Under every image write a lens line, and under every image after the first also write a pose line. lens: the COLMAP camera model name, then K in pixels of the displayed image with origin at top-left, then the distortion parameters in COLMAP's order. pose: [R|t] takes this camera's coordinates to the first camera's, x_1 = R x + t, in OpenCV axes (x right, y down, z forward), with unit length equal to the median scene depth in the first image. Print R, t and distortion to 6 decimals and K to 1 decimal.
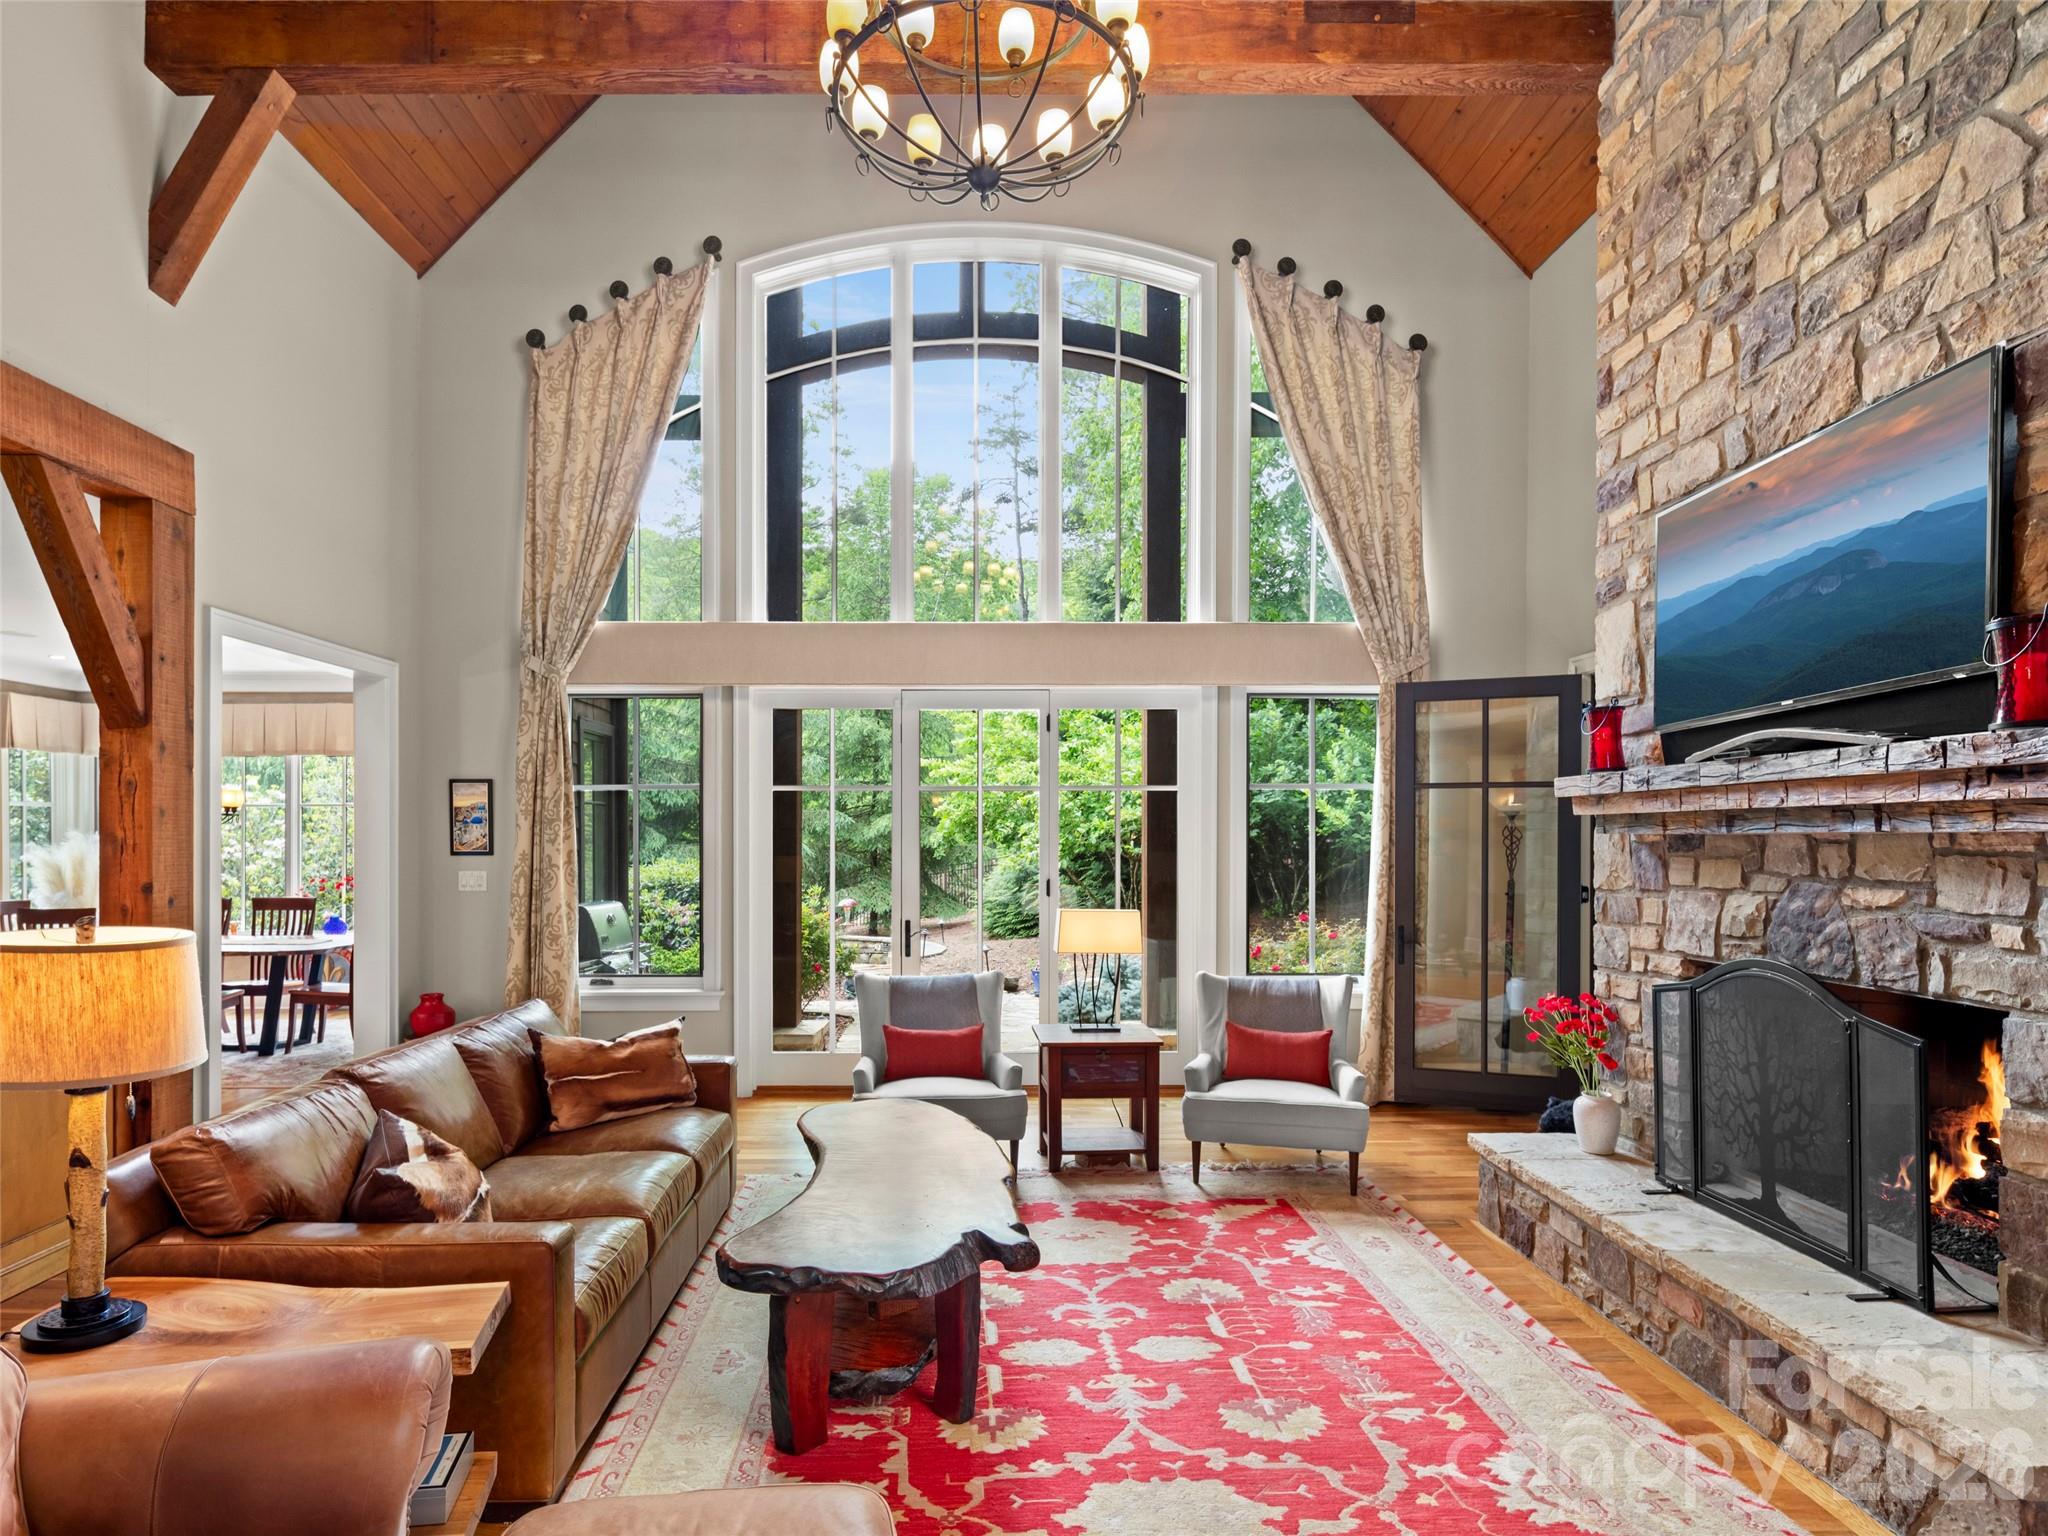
lens RADIAL K [[1126.1, 0, 977.4], [0, 1126.1, 840.2], [0, 0, 1]] dist [0.010415, -0.008822]
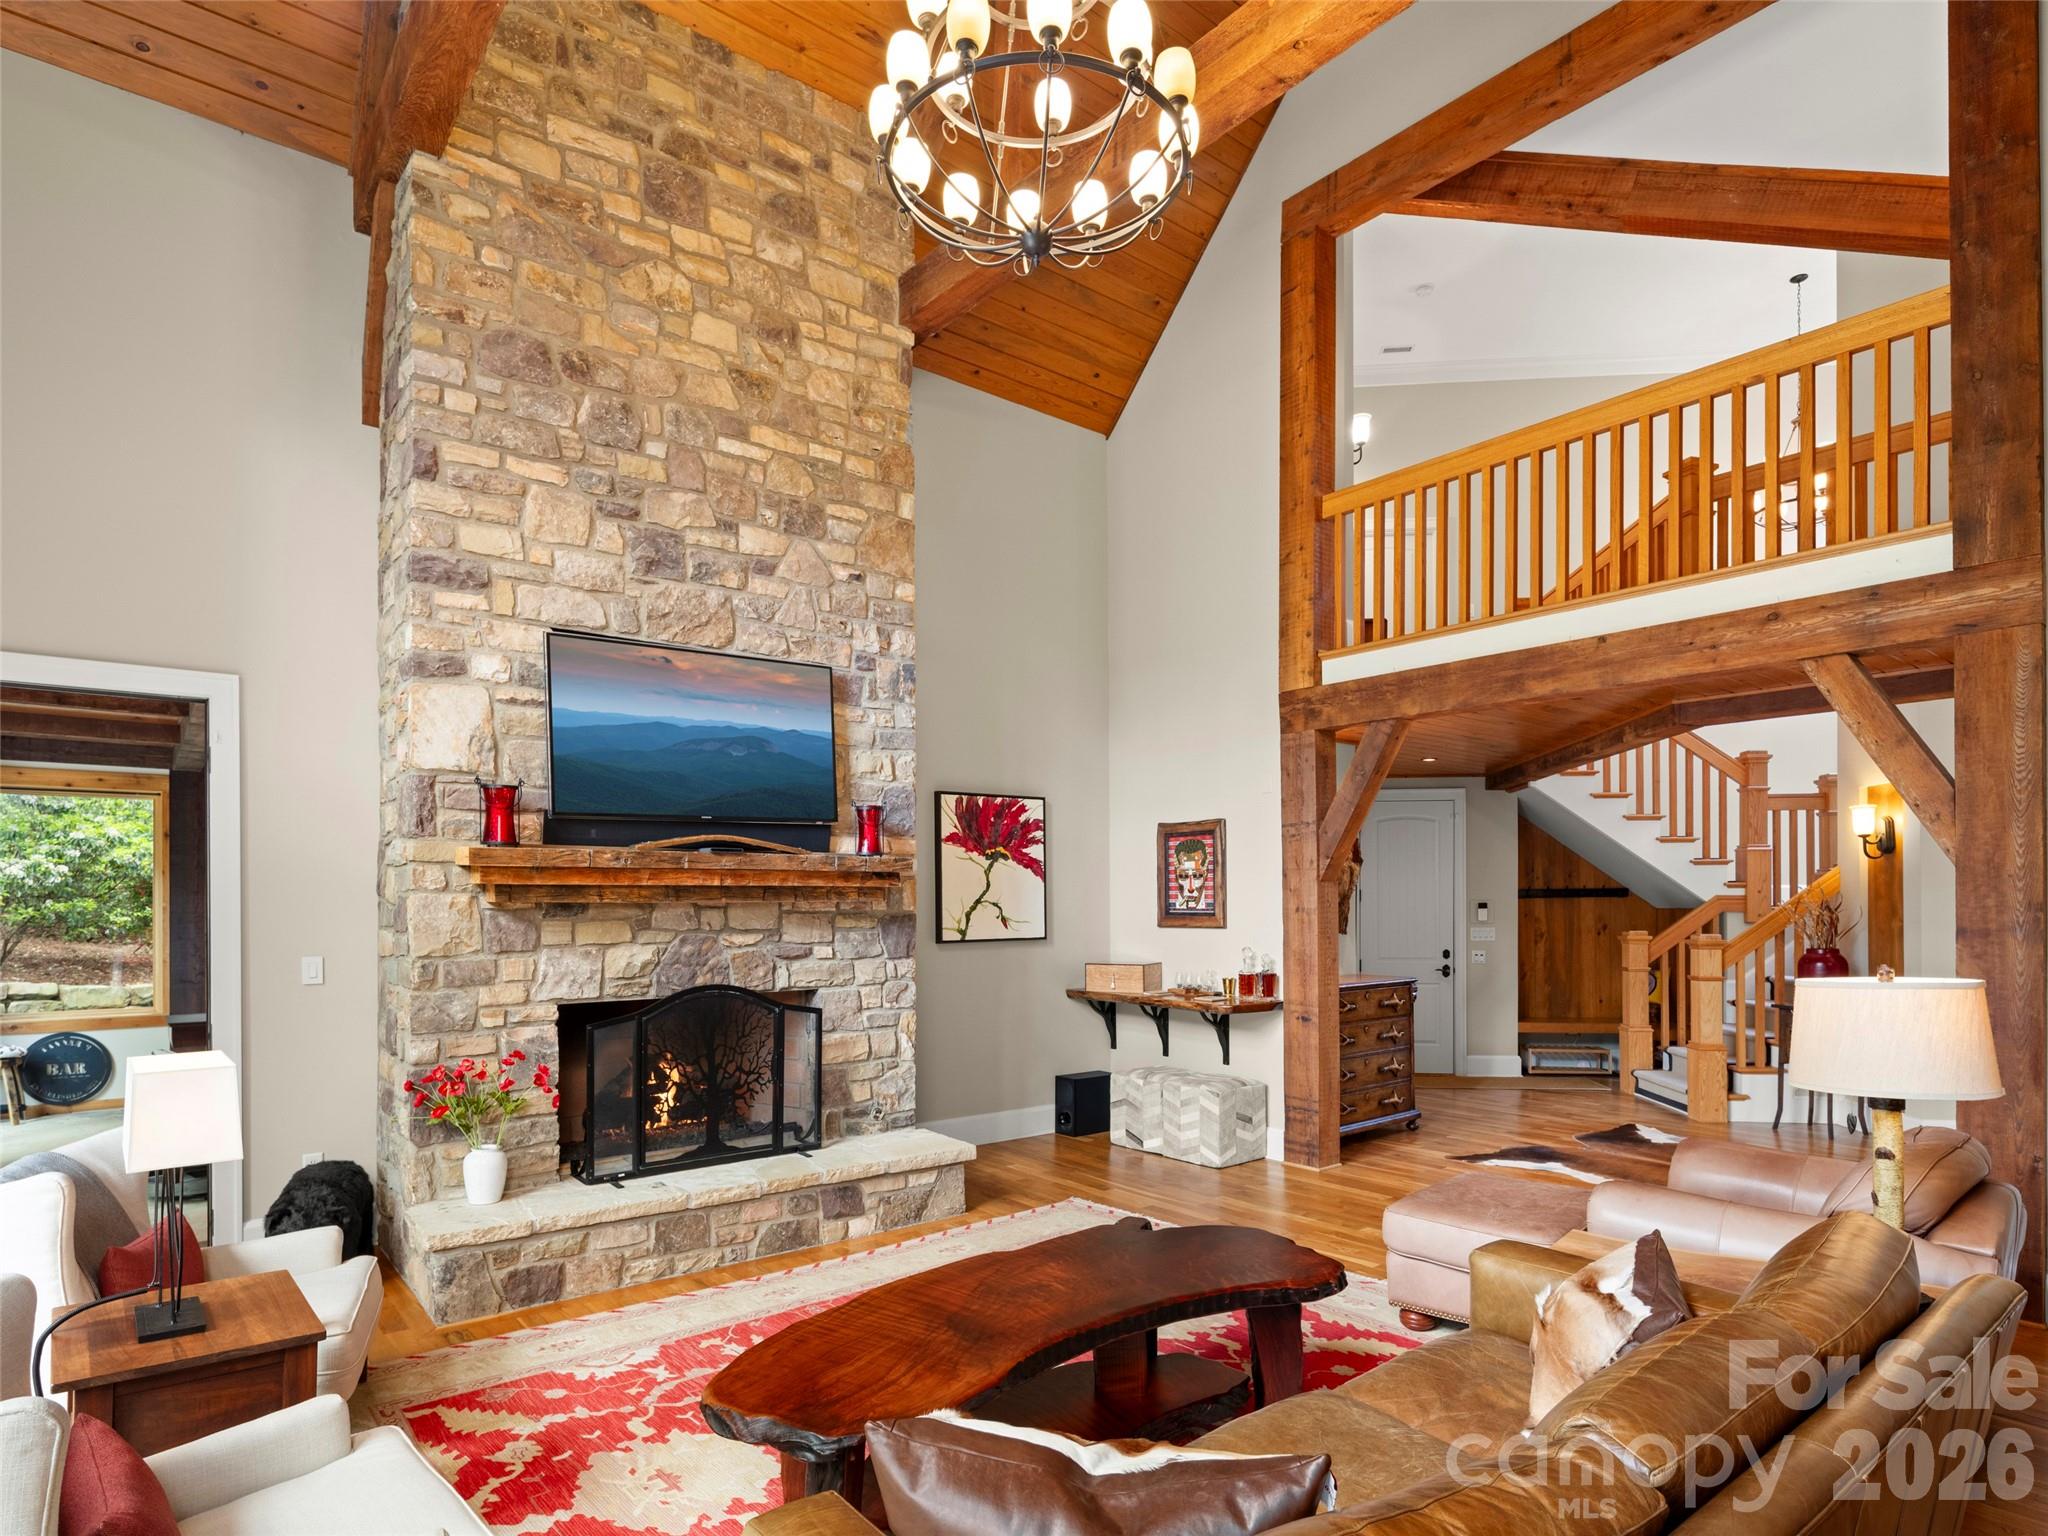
lens RADIAL K [[1126.1, 0, 1043.1], [0, 1126.1, 904.0], [0, 0, 1]] dist [0.010415, -0.008822]
pose [[-0.624984, 0.002289, 0.780634, -0.610508], [0.005461, 0.999984, 0.001440, -0.002244], [-0.780618, 0.005163, -0.624987, 1.266661]]
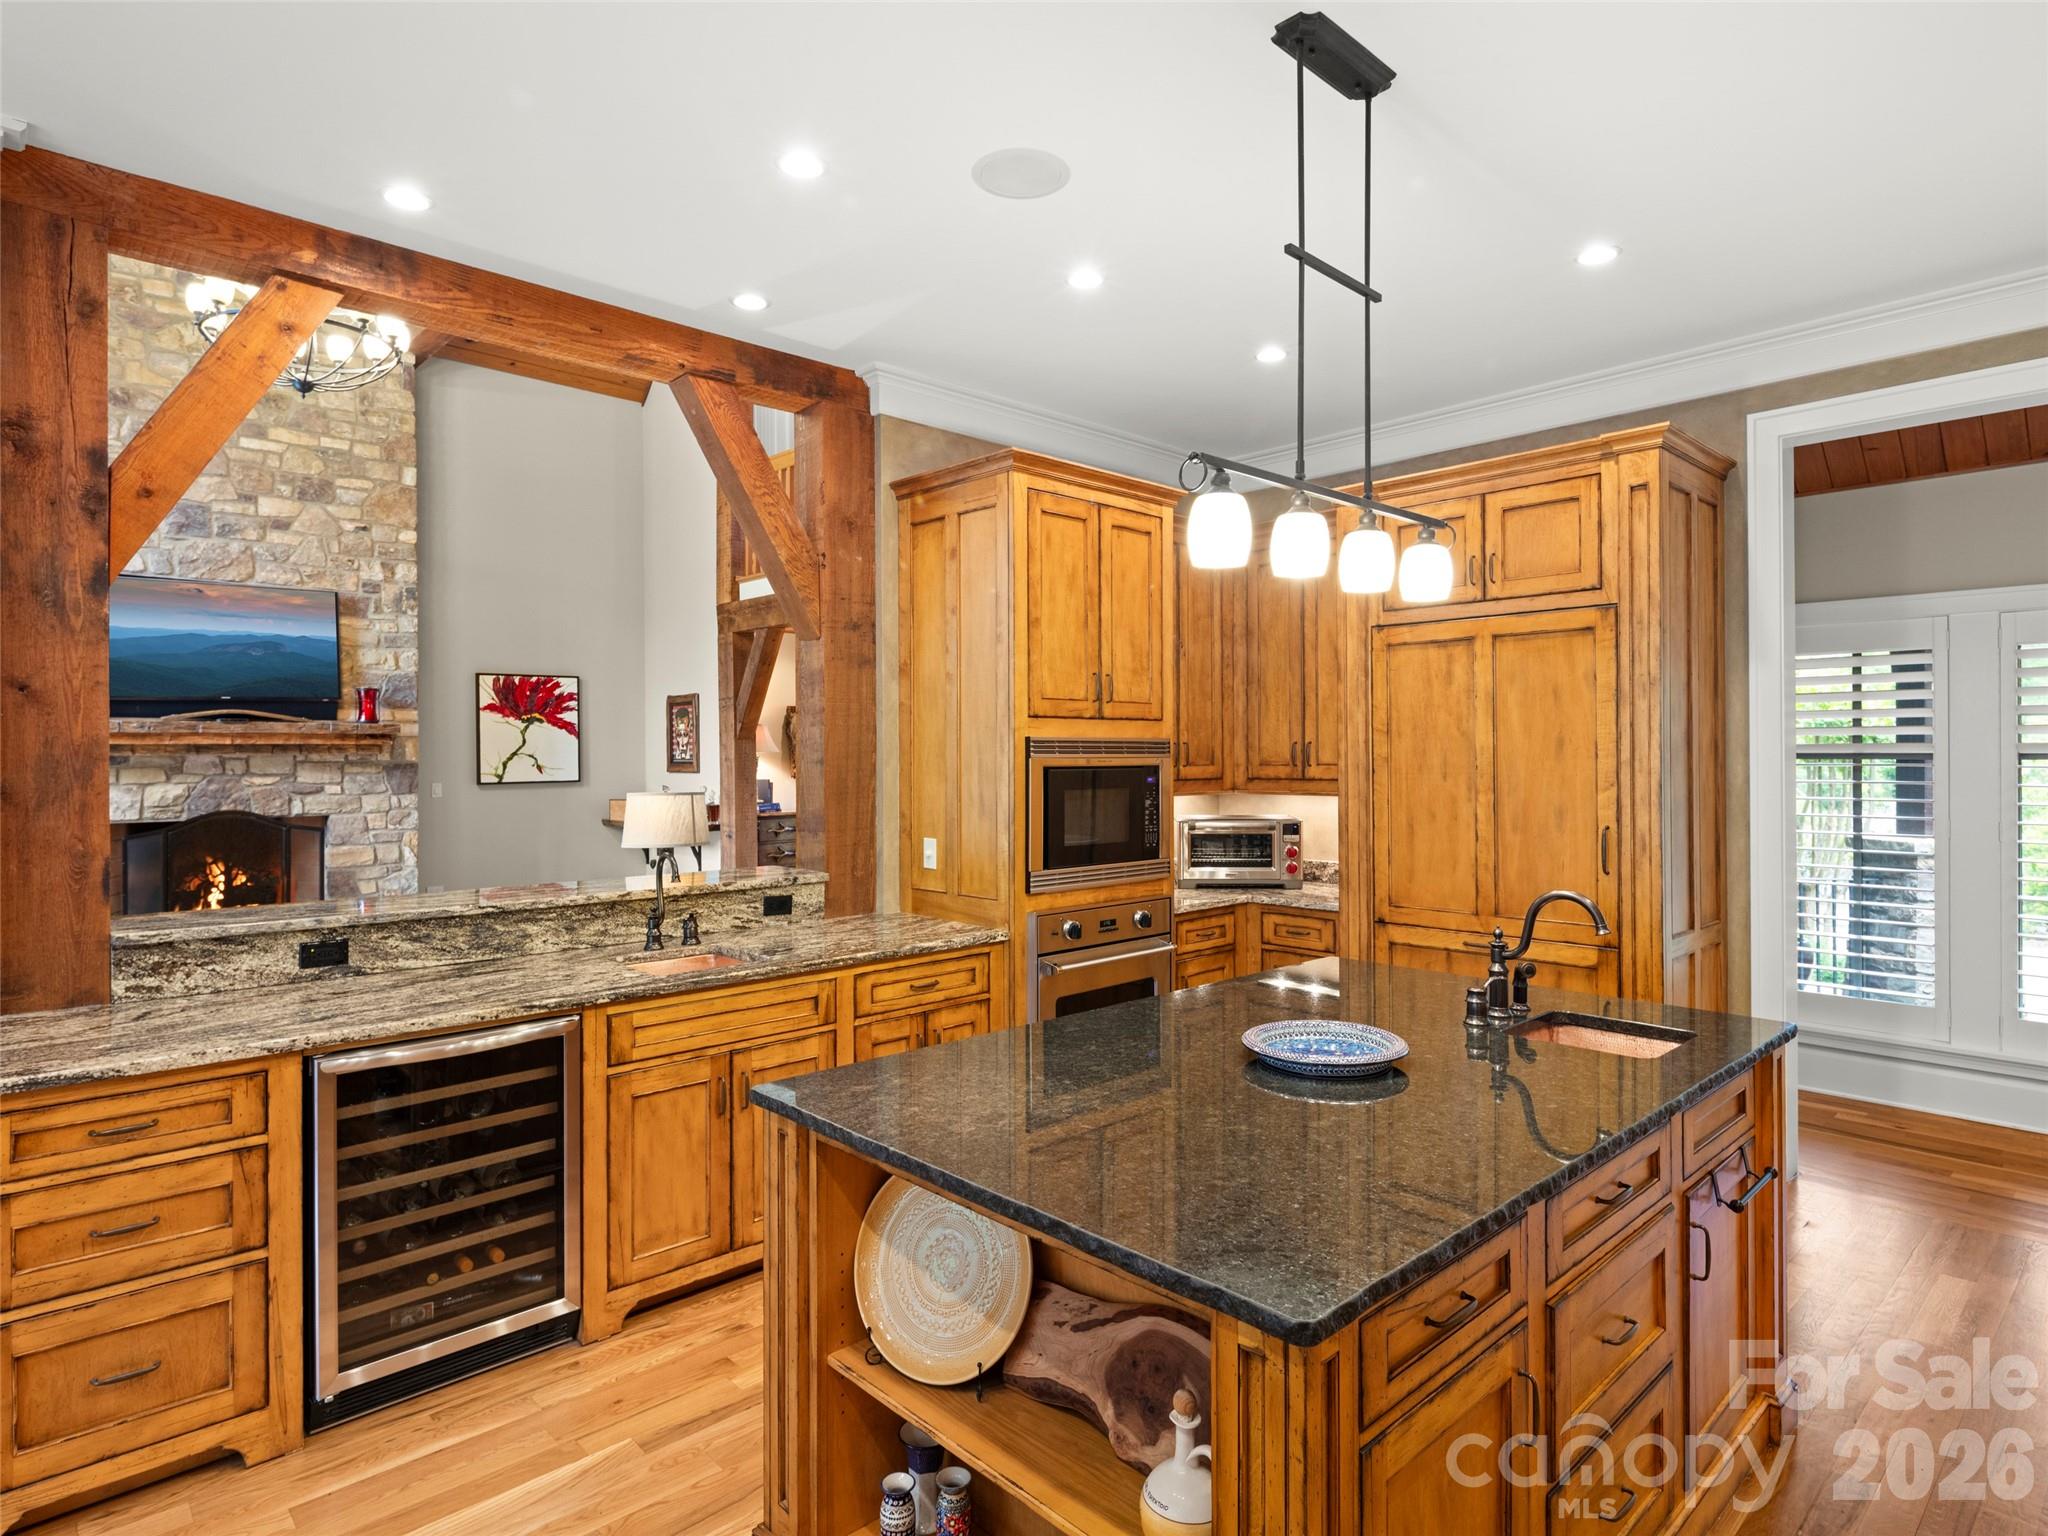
lens RADIAL K [[1126.1, 0, 1052.3], [0, 1126.1, 754.8], [0, 0, 1]] dist [0.010415, -0.008822]
pose [[-0.685983, 0.003613, 0.727609, -1.643757], [0.007658, 0.999968, 0.002254, 0.000935], [-0.727577, 0.007118, -0.685989, 1.066319]]
